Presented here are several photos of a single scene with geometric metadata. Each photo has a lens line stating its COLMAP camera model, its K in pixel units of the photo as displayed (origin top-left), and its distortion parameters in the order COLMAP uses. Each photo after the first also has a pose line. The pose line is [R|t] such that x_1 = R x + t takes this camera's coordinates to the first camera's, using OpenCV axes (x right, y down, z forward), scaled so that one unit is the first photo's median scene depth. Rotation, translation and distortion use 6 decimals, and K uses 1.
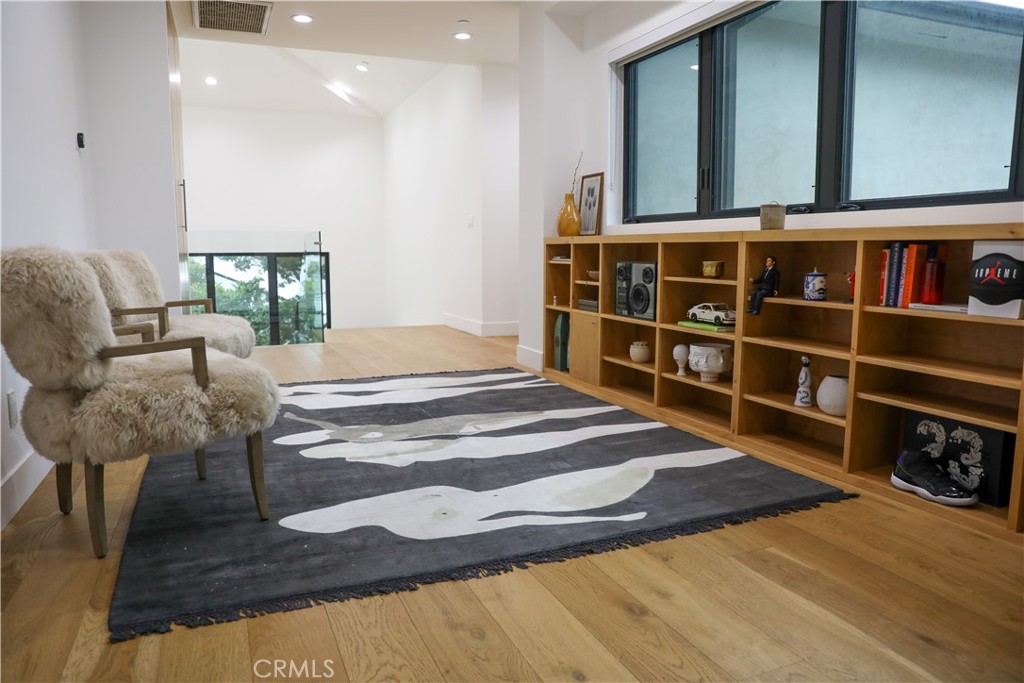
lens RADIAL K [[701.6, 0, 512.0], [0, 701.6, 341.5], [0, 0, 1]] dist [-0.112988, 0.089542]
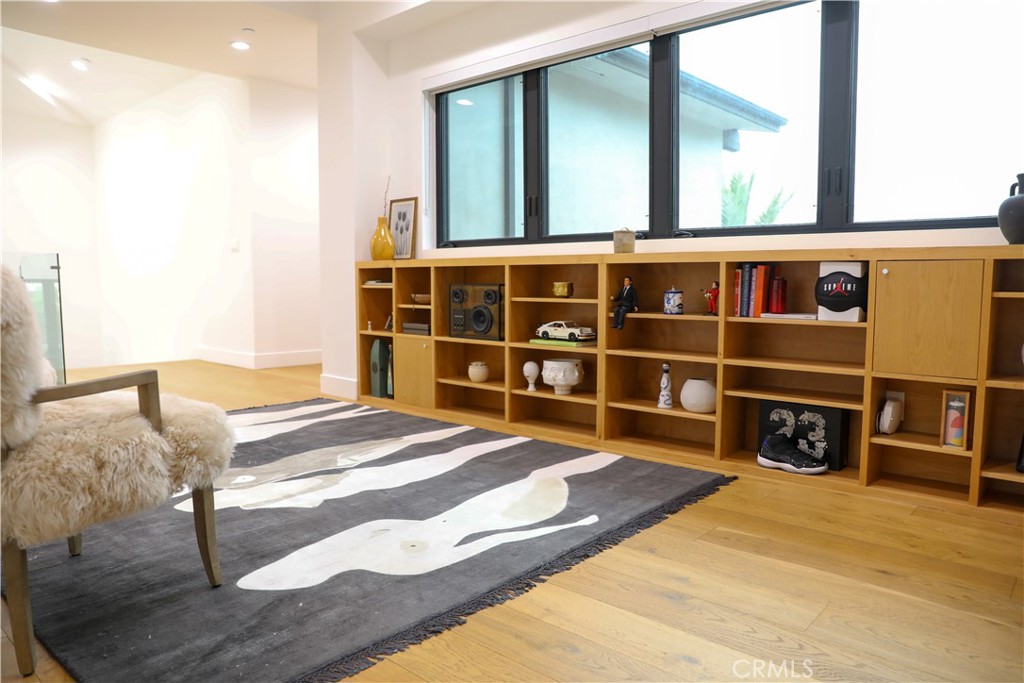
lens RADIAL K [[701.6, 0, 512.0], [0, 701.6, 341.5], [0, 0, 1]] dist [-0.112988, 0.089542]
pose [[0.904677, -0.037273, 0.424465, -0.321743], [0.054900, 0.998060, -0.029367, 0.005088], [-0.422547, 0.049871, 0.904968, 0.069863]]
